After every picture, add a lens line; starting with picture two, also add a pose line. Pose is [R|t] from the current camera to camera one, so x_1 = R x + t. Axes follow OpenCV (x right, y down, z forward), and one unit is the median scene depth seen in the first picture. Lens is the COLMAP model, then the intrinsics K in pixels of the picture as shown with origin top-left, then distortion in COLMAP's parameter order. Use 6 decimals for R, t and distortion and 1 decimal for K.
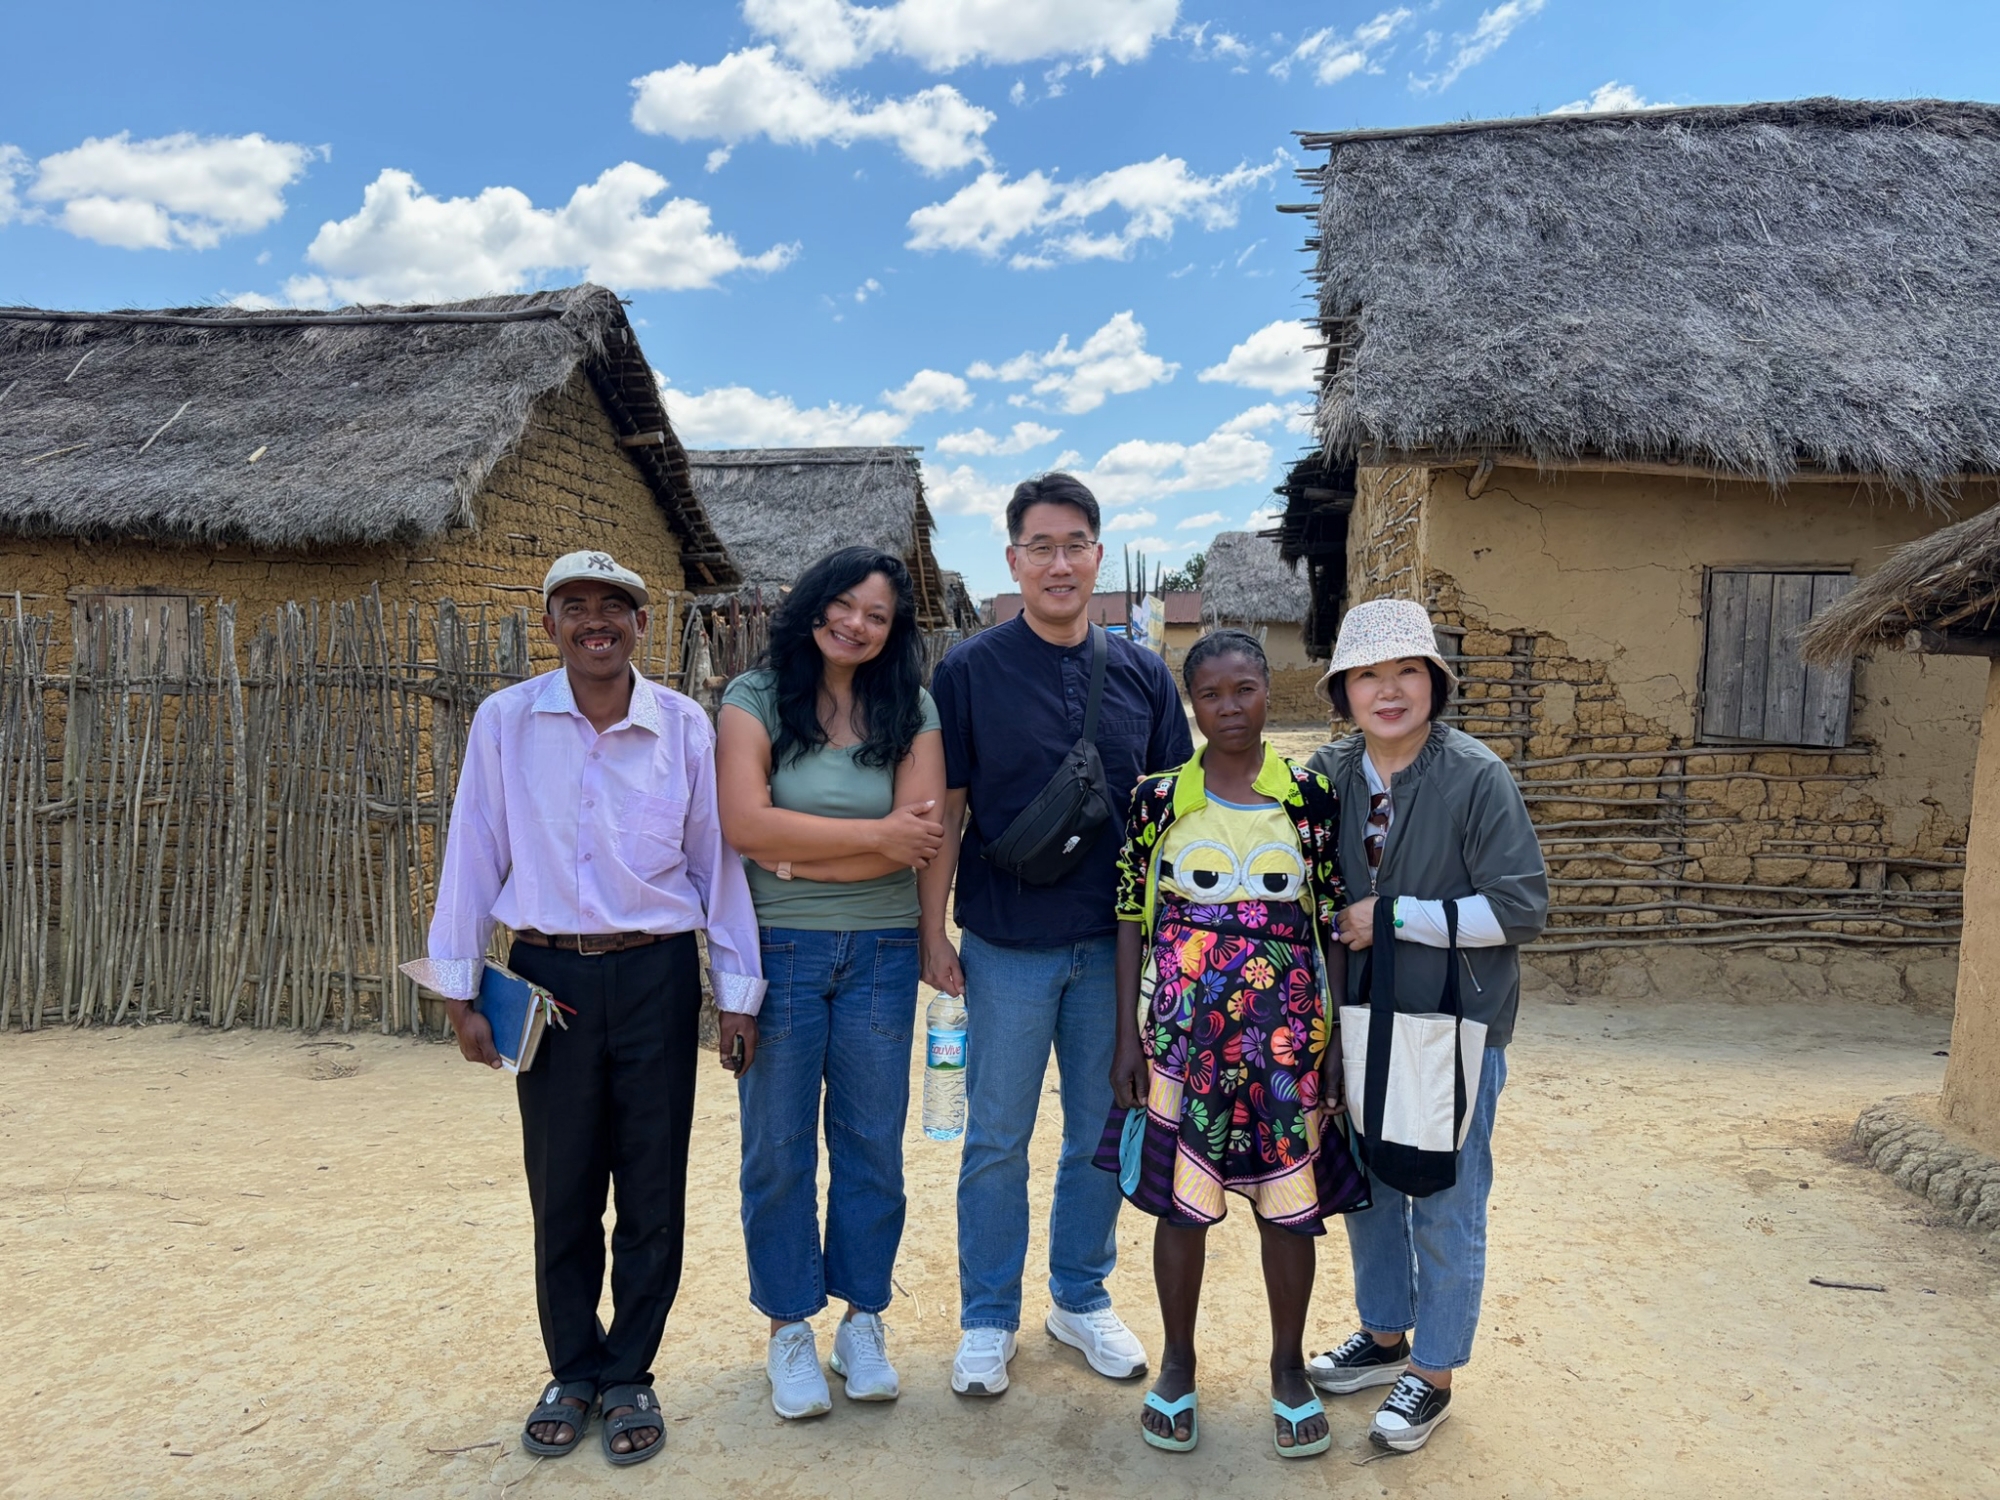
lens RADIAL K [[1493.7, 0, 1014.6], [0, 1493.7, 749.6], [0, 0, 1]] dist [0.059306, -0.051219]
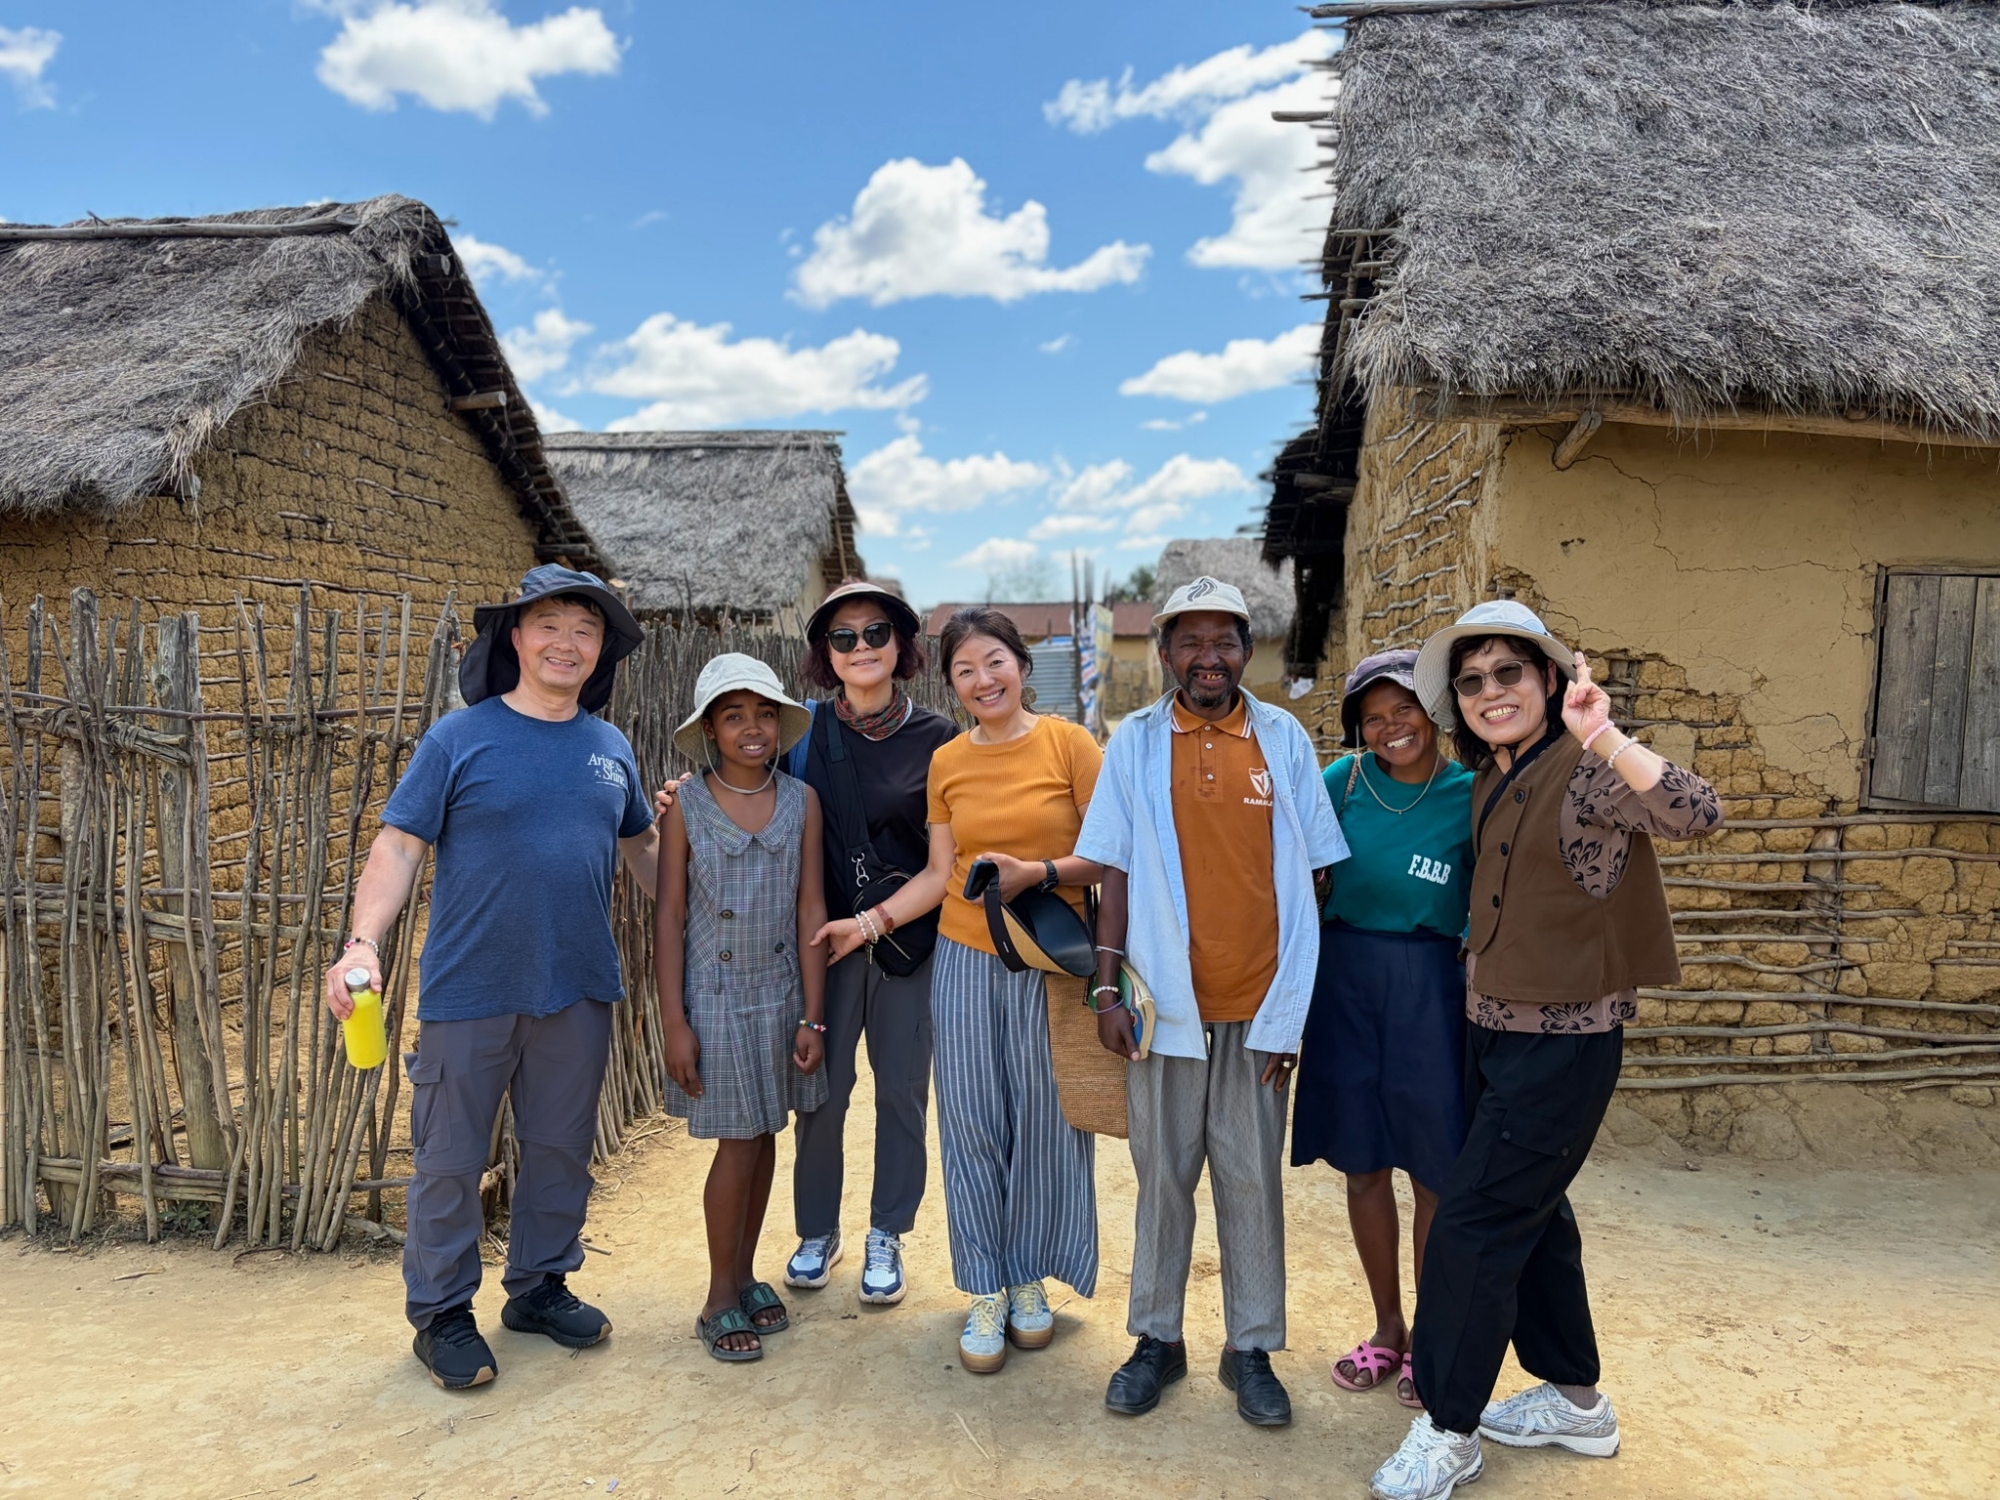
lens RADIAL K [[1493.7, 0, 995.0], [0, 1493.7, 751.0], [0, 0, 1]] dist [0.059306, -0.051219]
pose [[0.999669, 0.008053, 0.024430, 0.013596], [-0.007915, 0.999952, -0.005731, -0.022687], [-0.024475, 0.005536, 0.999685, 0.257204]]
